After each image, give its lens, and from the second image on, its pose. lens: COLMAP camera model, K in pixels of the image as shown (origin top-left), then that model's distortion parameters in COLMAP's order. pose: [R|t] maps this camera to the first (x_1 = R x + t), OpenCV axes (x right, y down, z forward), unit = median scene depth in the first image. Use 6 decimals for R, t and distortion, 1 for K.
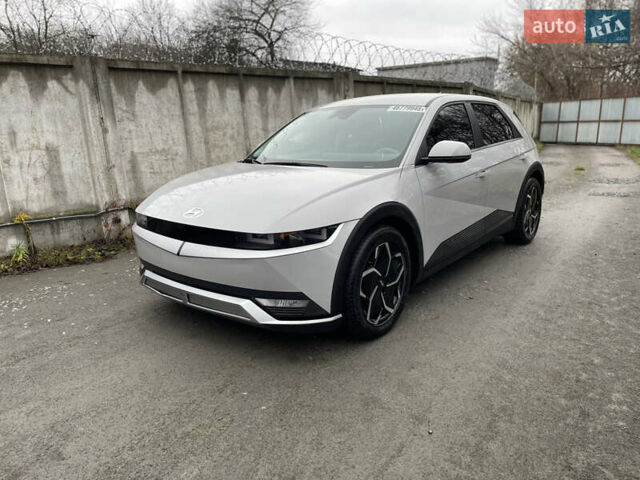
lens RADIAL K [[483.0, 0, 318.6], [0, 483.0, 238.3], [0, 0, 1]] dist [0.091392, -0.114416]
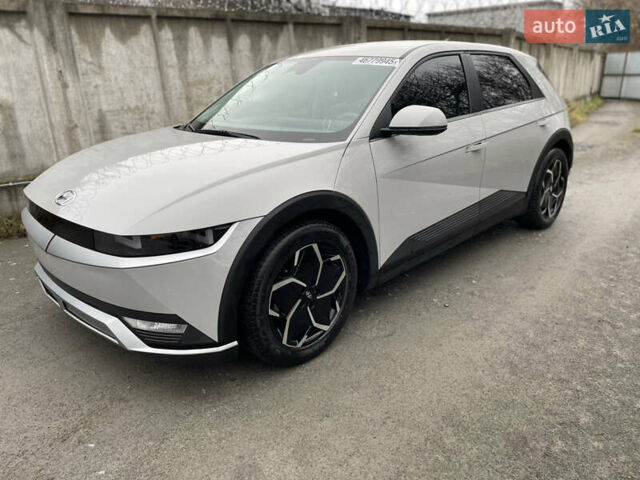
lens RADIAL K [[483.0, 0, 318.6], [0, 483.0, 238.3], [0, 0, 1]] dist [0.091392, -0.114416]
pose [[0.995170, 0.033821, -0.092152, 0.122208], [-0.025262, 0.995391, 0.092514, -0.039545], [0.094856, -0.089740, 0.991438, 0.139333]]
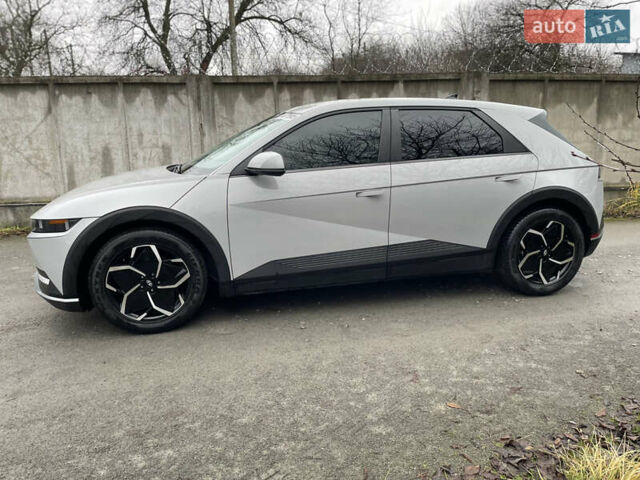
lens RADIAL K [[483.0, 0, 318.6], [0, 483.0, 238.3], [0, 0, 1]] dist [0.091392, -0.114416]
pose [[0.796701, 0.142698, -0.587286, 0.584862], [-0.146719, 0.988324, 0.041106, -0.057091], [0.586295, 0.053417, 0.808335, 0.204014]]
